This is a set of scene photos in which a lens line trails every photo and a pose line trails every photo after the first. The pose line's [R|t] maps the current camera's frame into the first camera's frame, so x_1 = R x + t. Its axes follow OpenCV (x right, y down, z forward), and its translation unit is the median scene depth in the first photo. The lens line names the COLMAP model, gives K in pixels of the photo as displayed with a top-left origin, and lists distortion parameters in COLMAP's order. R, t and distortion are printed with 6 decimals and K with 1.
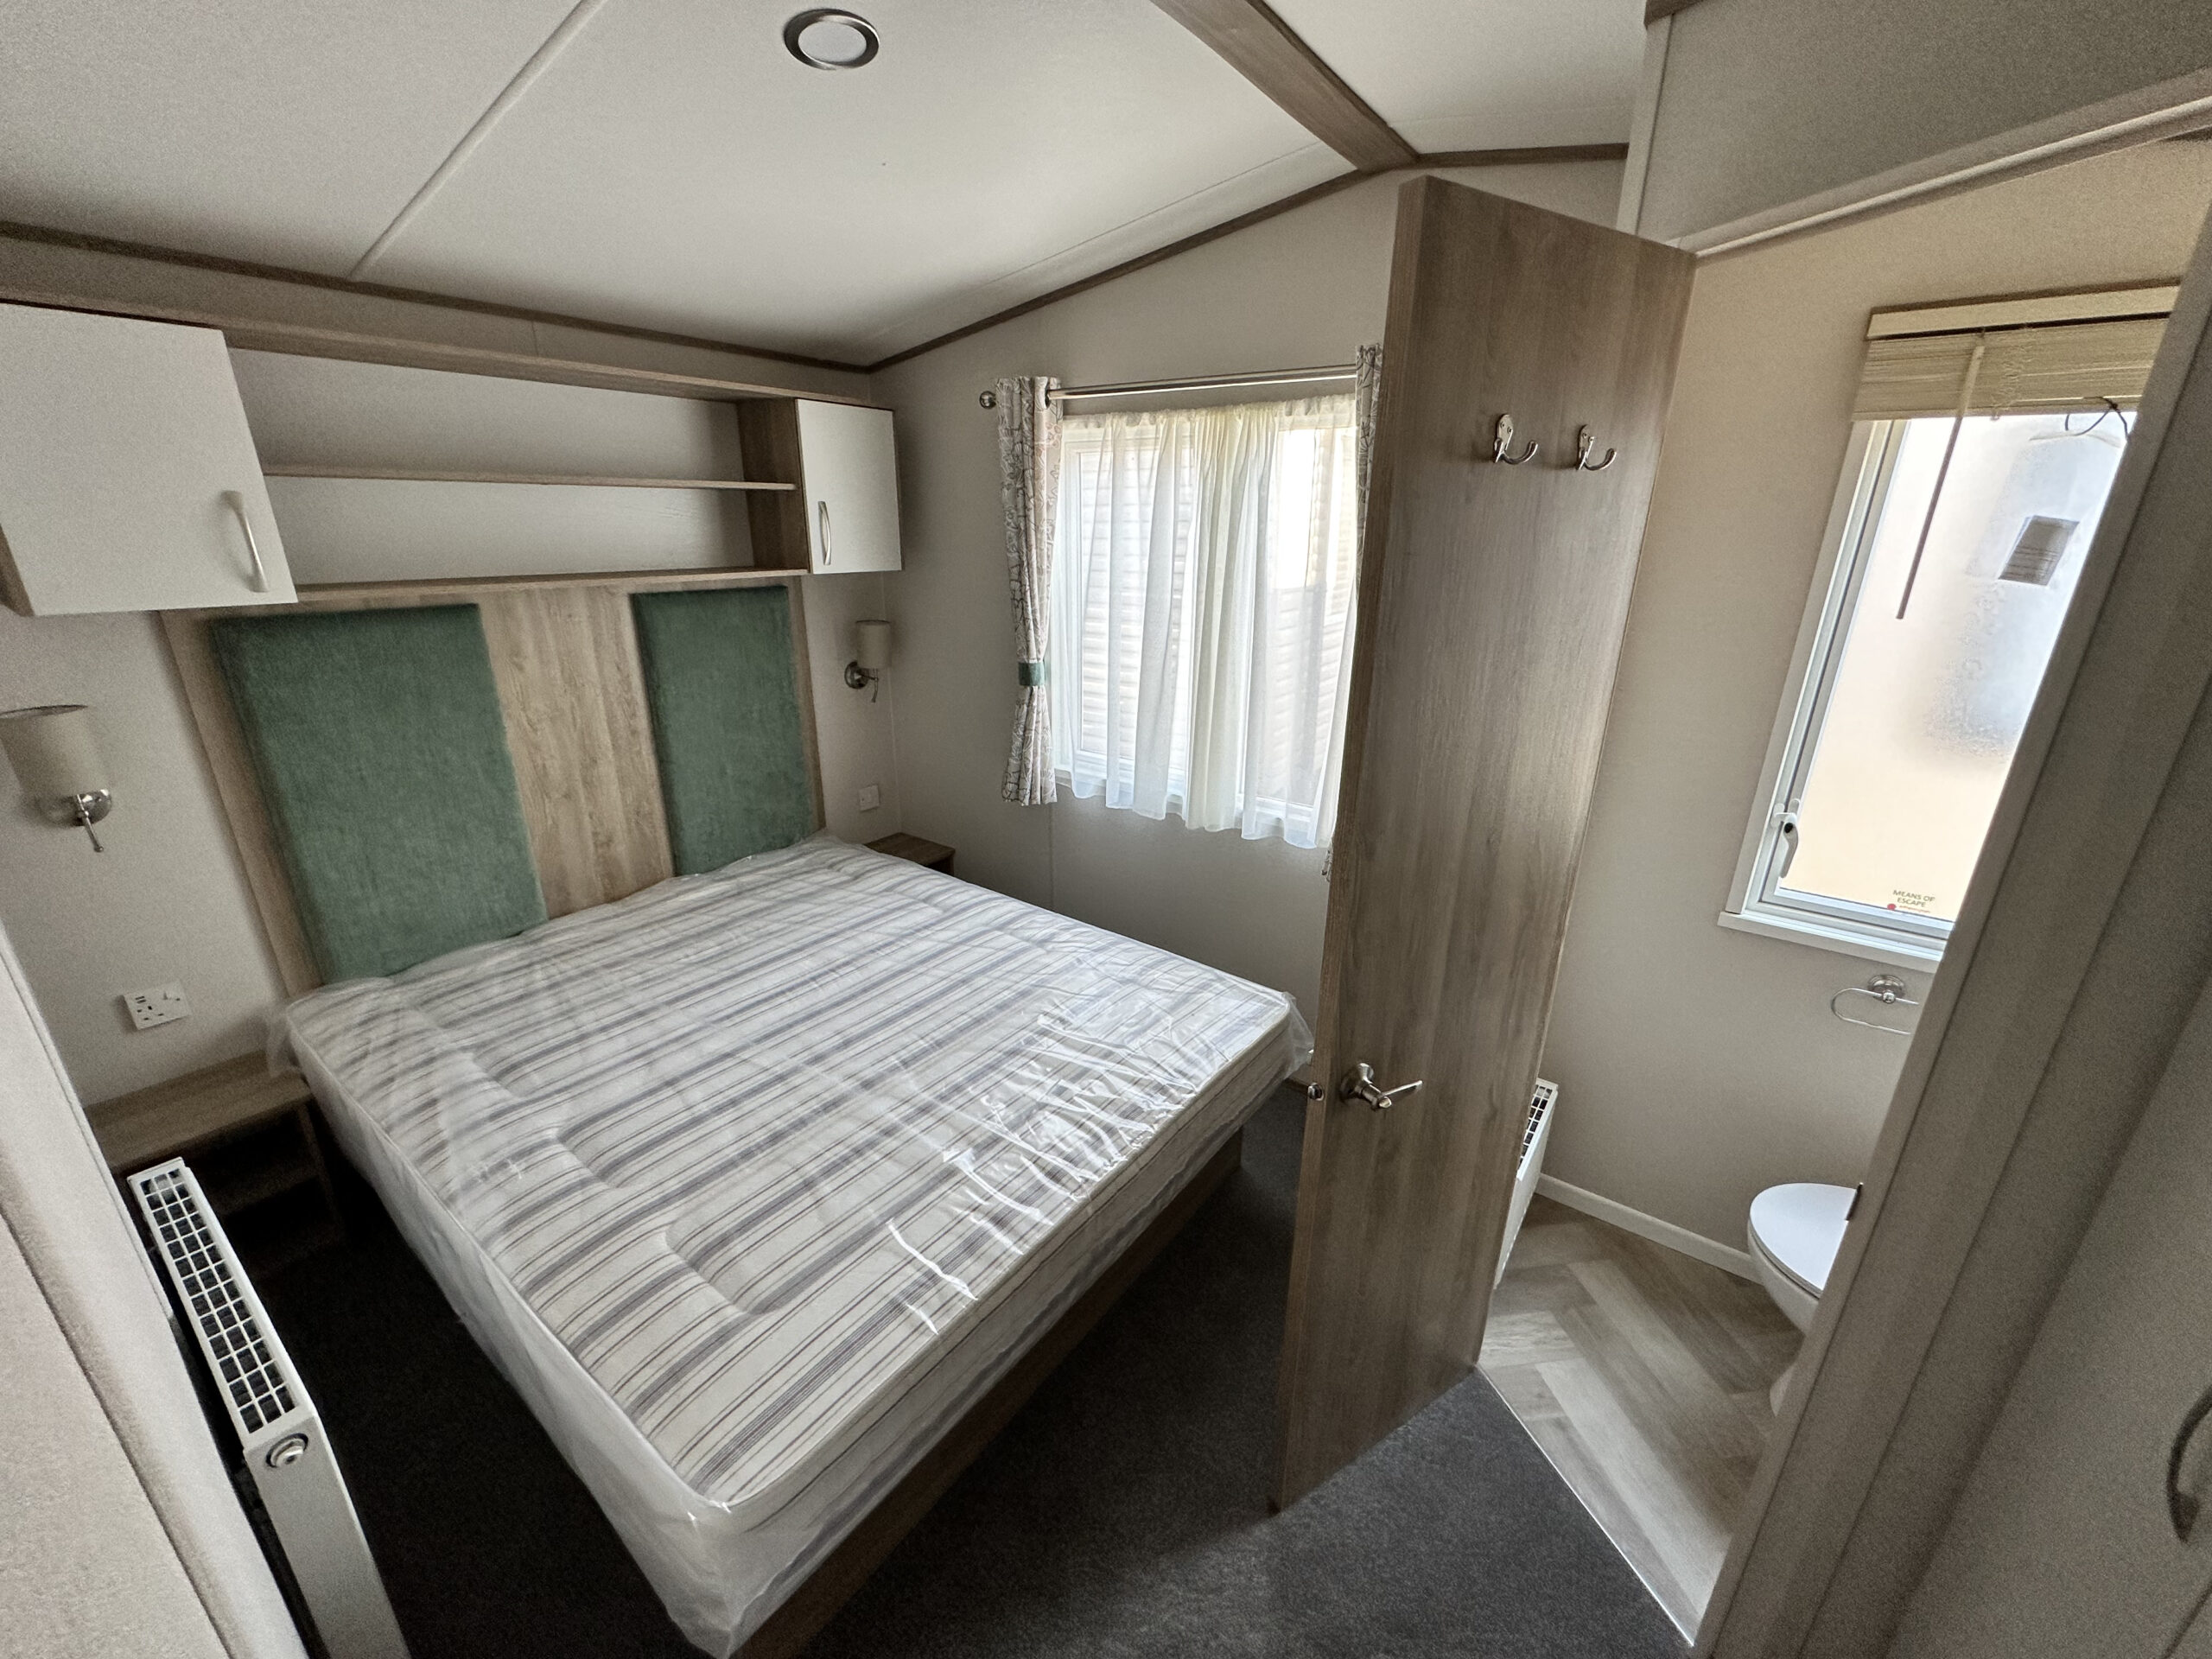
lens RADIAL K [[901.6, 0, 1102.0], [0, 901.6, 833.6], [0, 0, 1]] dist [0.001579, 0.000061]
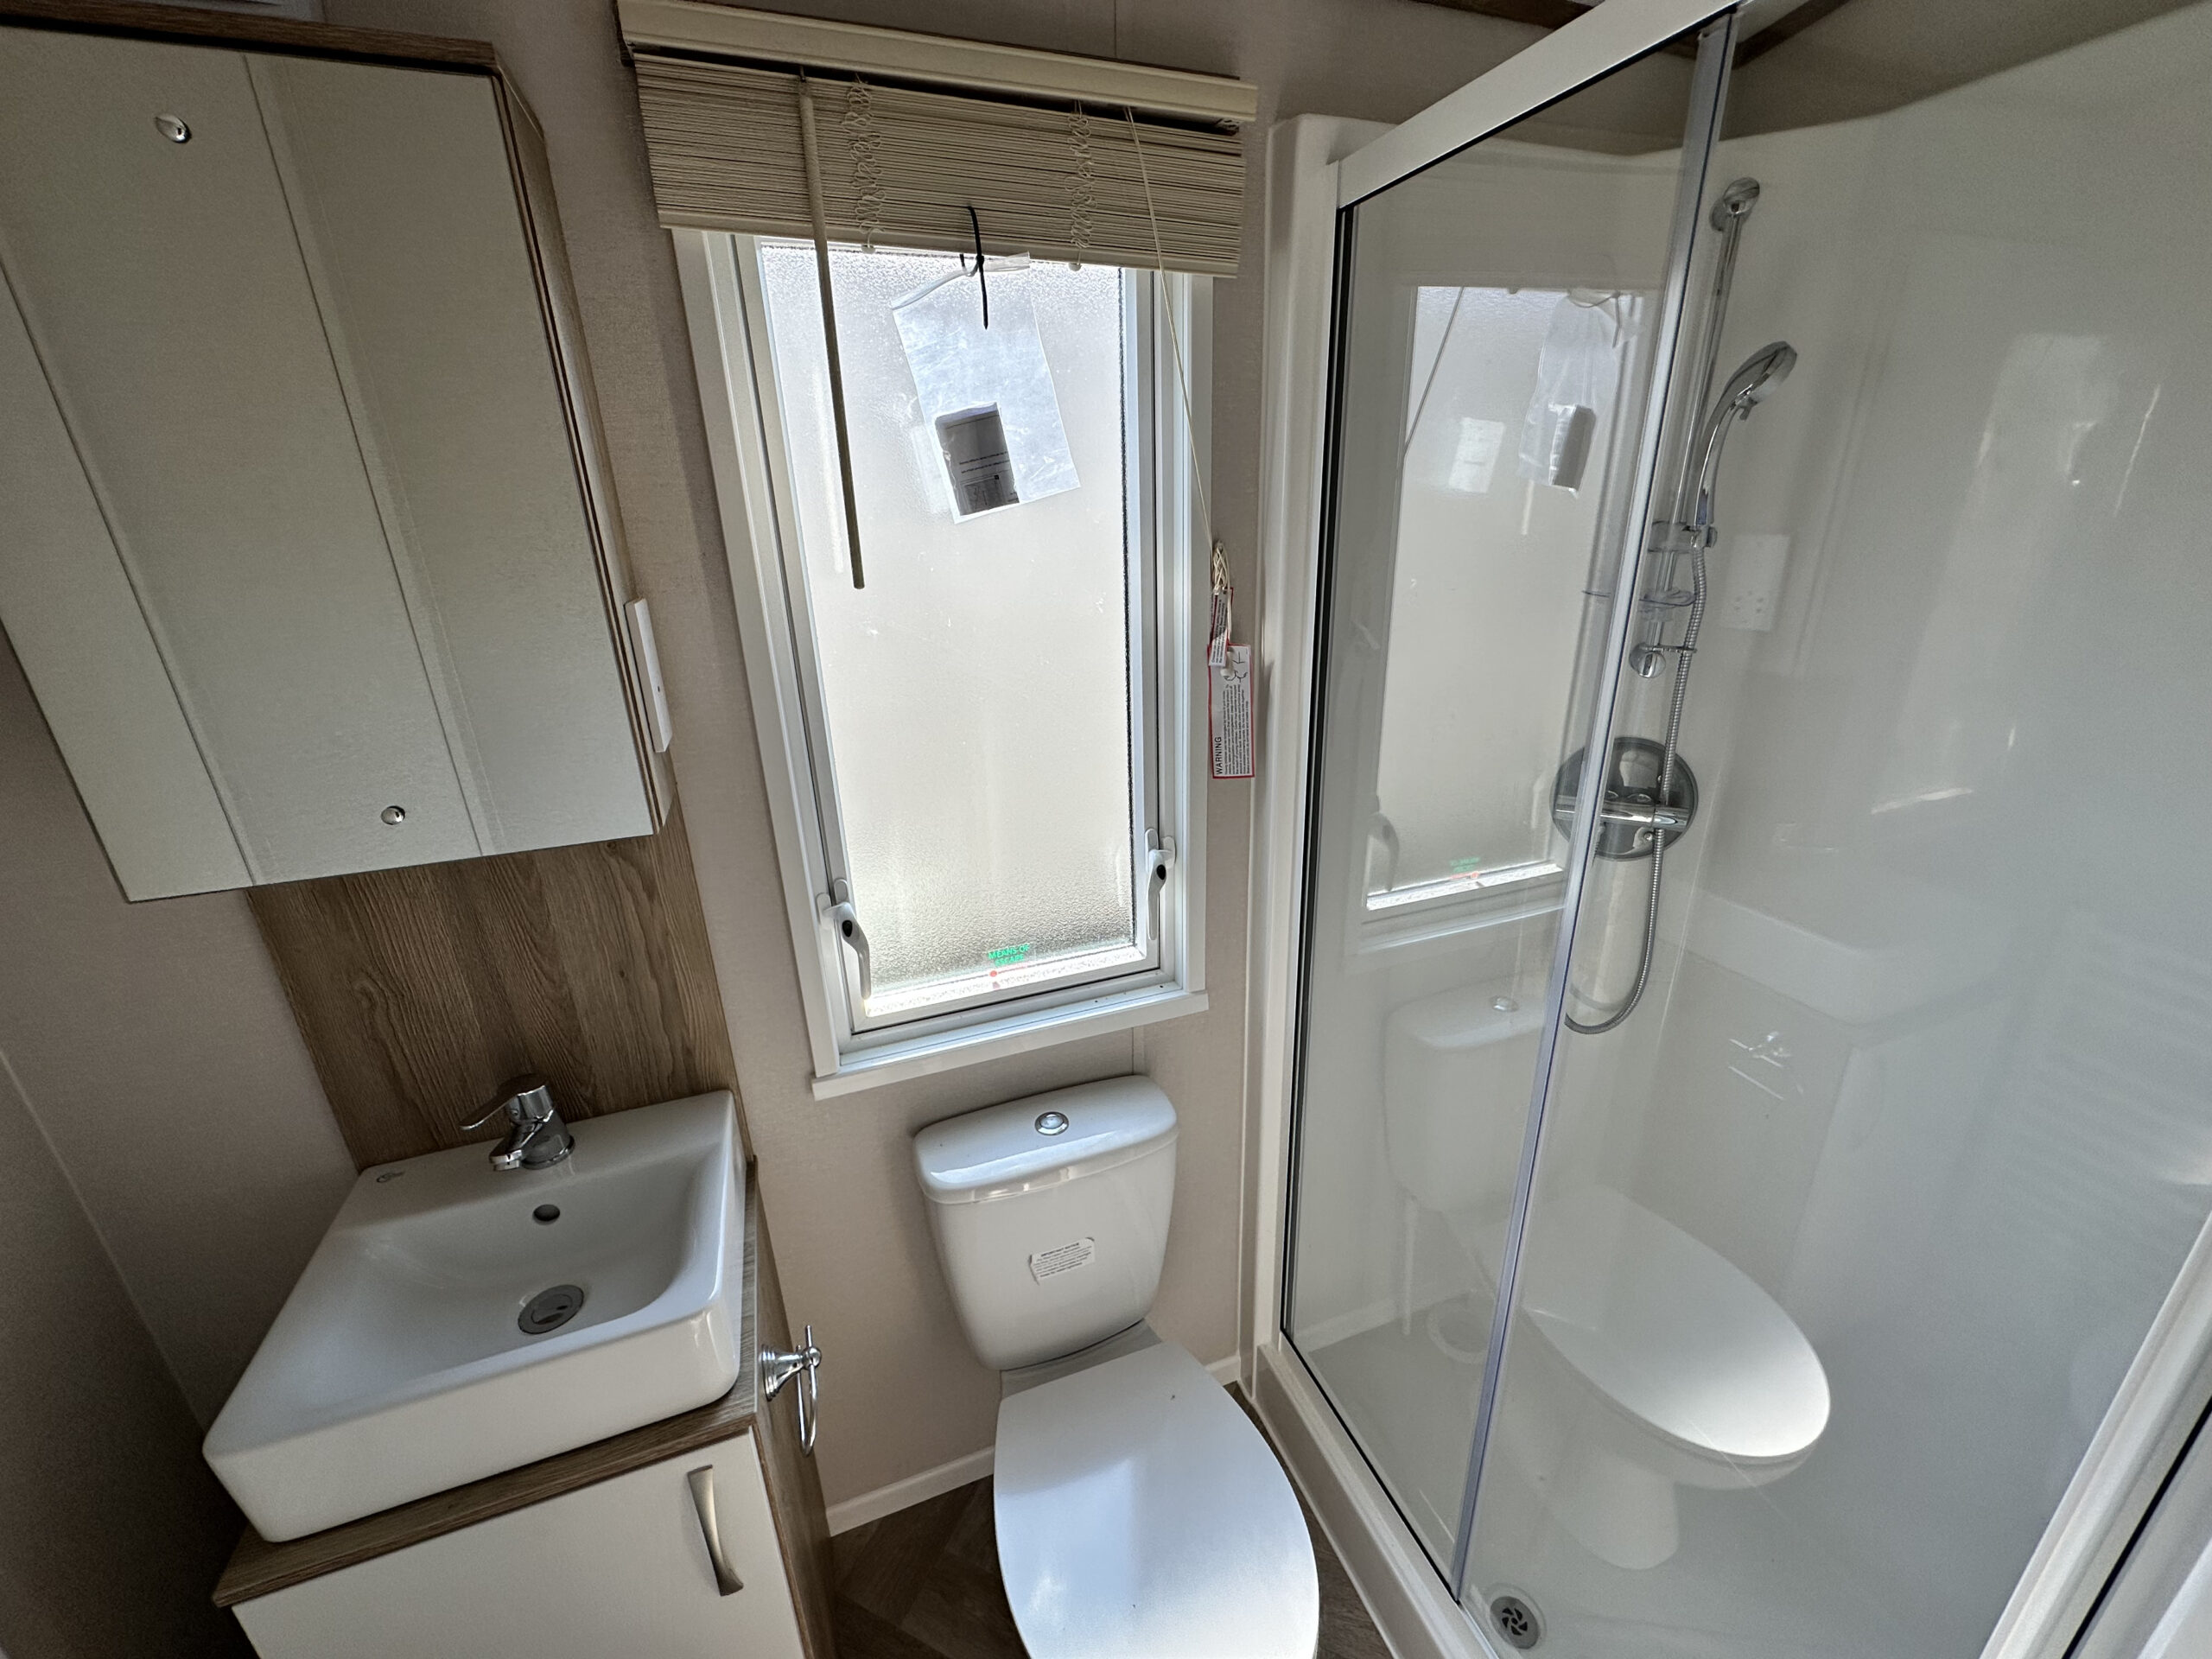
lens RADIAL K [[901.6, 0, 1102.7], [0, 901.6, 842.1], [0, 0, 1]] dist [0.001579, 0.000061]
pose [[0.506808, -0.329872, 0.796449, 0.404715], [0.325703, 0.928683, 0.177385, -0.129113], [-0.798163, 0.169506, 0.578104, 0.530853]]
